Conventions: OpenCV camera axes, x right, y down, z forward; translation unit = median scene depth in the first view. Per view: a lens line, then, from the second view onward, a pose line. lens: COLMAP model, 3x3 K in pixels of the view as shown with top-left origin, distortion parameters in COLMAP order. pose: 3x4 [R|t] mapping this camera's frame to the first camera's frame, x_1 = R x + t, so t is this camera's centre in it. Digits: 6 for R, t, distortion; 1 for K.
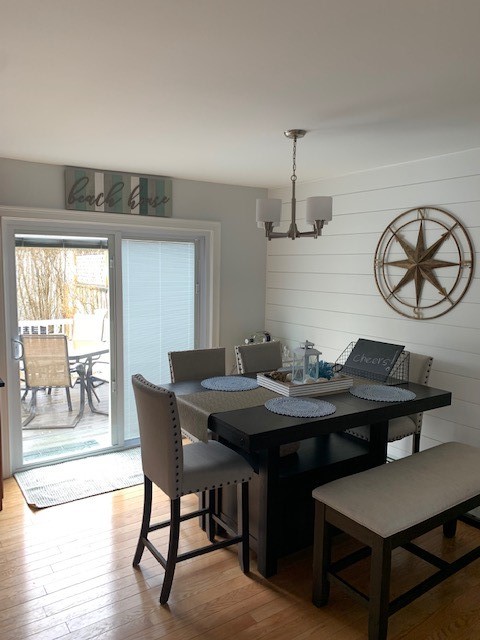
lens RADIAL K [[486.9, 0, 240.0], [0, 486.9, 320.0], [0, 0, 1]] dist [0.021456, -0.009203]
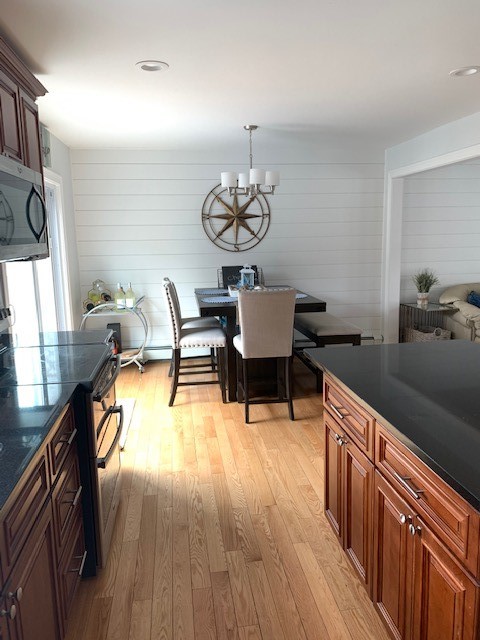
lens RADIAL K [[486.9, 0, 240.0], [0, 486.9, 320.0], [0, 0, 1]] dist [0.021456, -0.009203]
pose [[0.446917, -0.177475, 0.876794, -1.084022], [0.128462, 0.982697, 0.133432, 0.006565], [-0.885304, 0.053002, 0.461983, 0.276346]]
